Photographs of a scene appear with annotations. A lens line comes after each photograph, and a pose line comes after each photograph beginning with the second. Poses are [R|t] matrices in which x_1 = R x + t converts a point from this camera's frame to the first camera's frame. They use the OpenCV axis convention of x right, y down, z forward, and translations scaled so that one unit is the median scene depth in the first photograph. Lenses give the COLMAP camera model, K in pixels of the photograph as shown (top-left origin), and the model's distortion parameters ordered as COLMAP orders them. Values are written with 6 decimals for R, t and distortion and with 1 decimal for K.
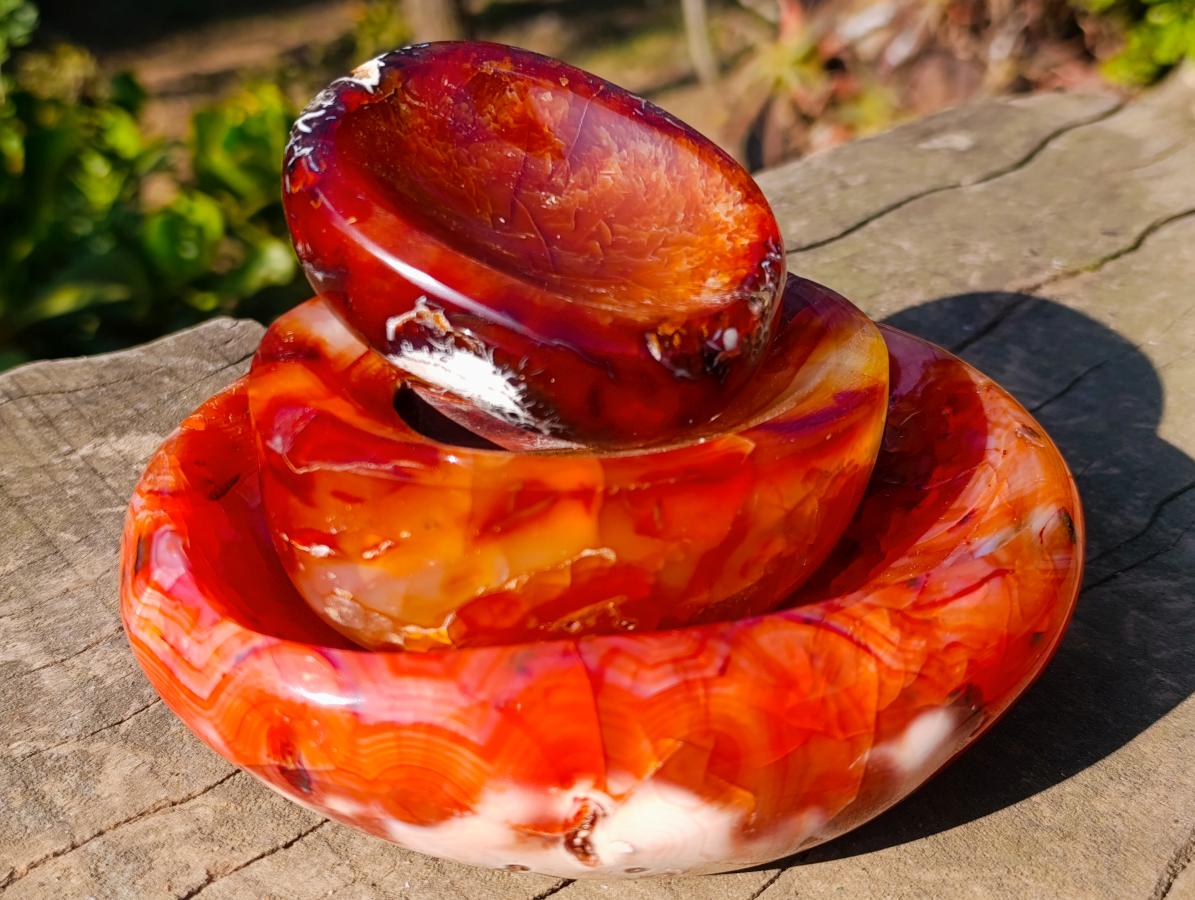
lens RADIAL K [[1762.8, 0, 597.5], [0, 1762.8, 450.0], [0, 0, 1]] dist [0.253088, -1.260474]
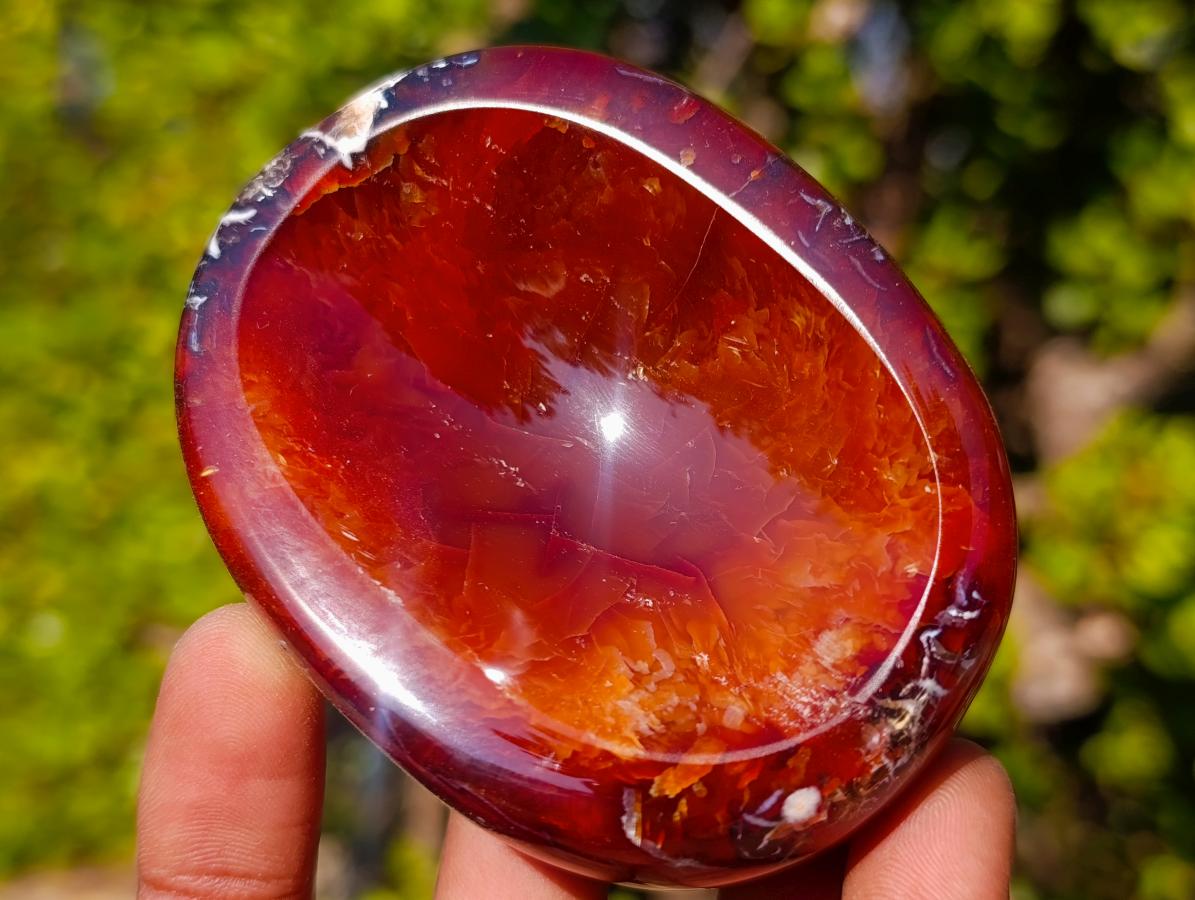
lens RADIAL K [[1762.8, 0, 597.5], [0, 1762.8, 450.0], [0, 0, 1]] dist [0.253088, -1.260474]
pose [[0.897801, 0.205784, -0.389366, 0.193203], [-0.047935, 0.924526, 0.378093, -0.337982], [0.437784, -0.320788, 0.839905, 0.509234]]
